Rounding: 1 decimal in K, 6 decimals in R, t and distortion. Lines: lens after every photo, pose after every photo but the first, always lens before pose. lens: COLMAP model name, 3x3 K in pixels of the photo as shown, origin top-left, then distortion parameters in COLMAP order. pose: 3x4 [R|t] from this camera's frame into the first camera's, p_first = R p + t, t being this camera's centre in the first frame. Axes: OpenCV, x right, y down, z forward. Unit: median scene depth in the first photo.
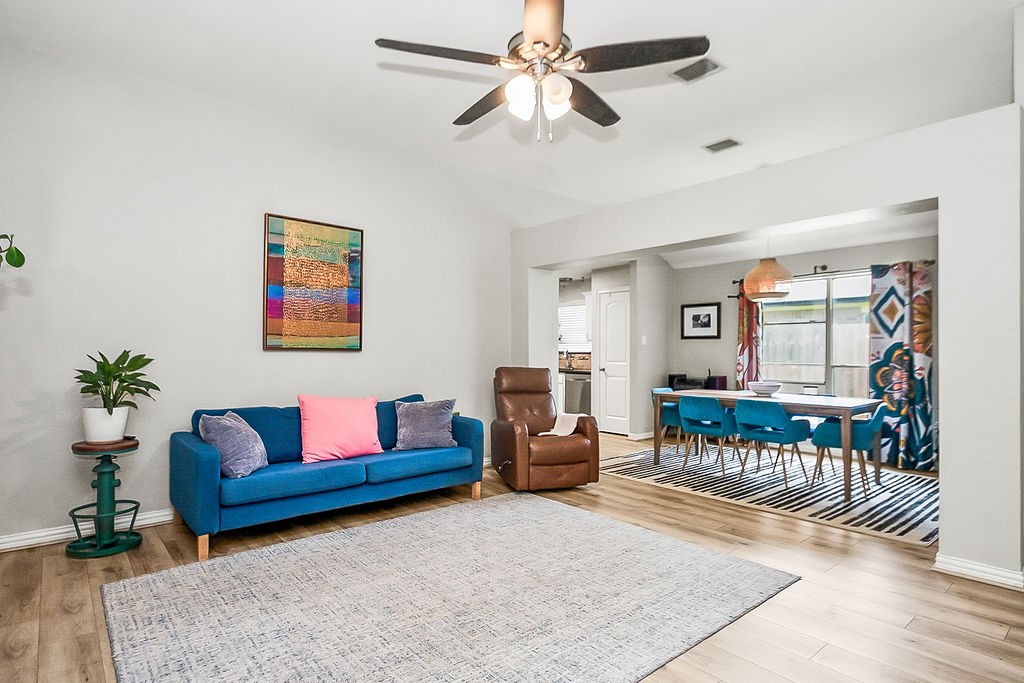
lens RADIAL K [[551.7, 0, 515.4], [0, 551.7, 350.6], [0, 0, 1]] dist [0.006581, -0.002159]
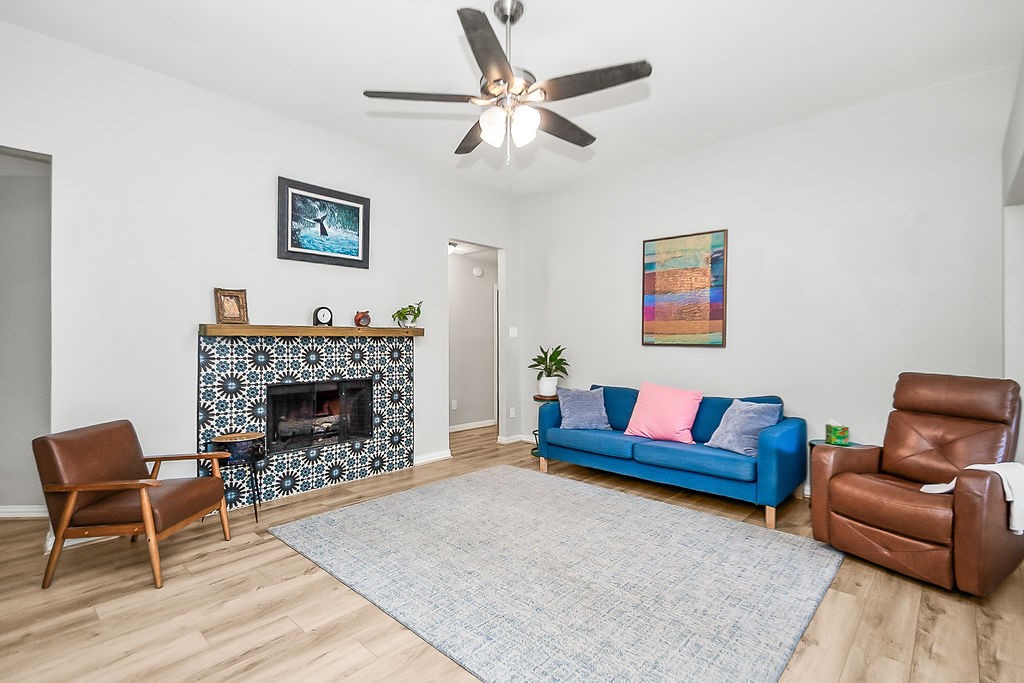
lens RADIAL K [[481.2, 0, 501.2], [0, 481.2, 343.5], [0, 0, 1]] dist [0.016639, -0.006687]
pose [[0.086163, 0.003925, -0.996273, 0.648102], [0.002231, 0.999989, 0.004132, -0.011290], [0.996279, -0.002578, 0.086153, 0.561068]]
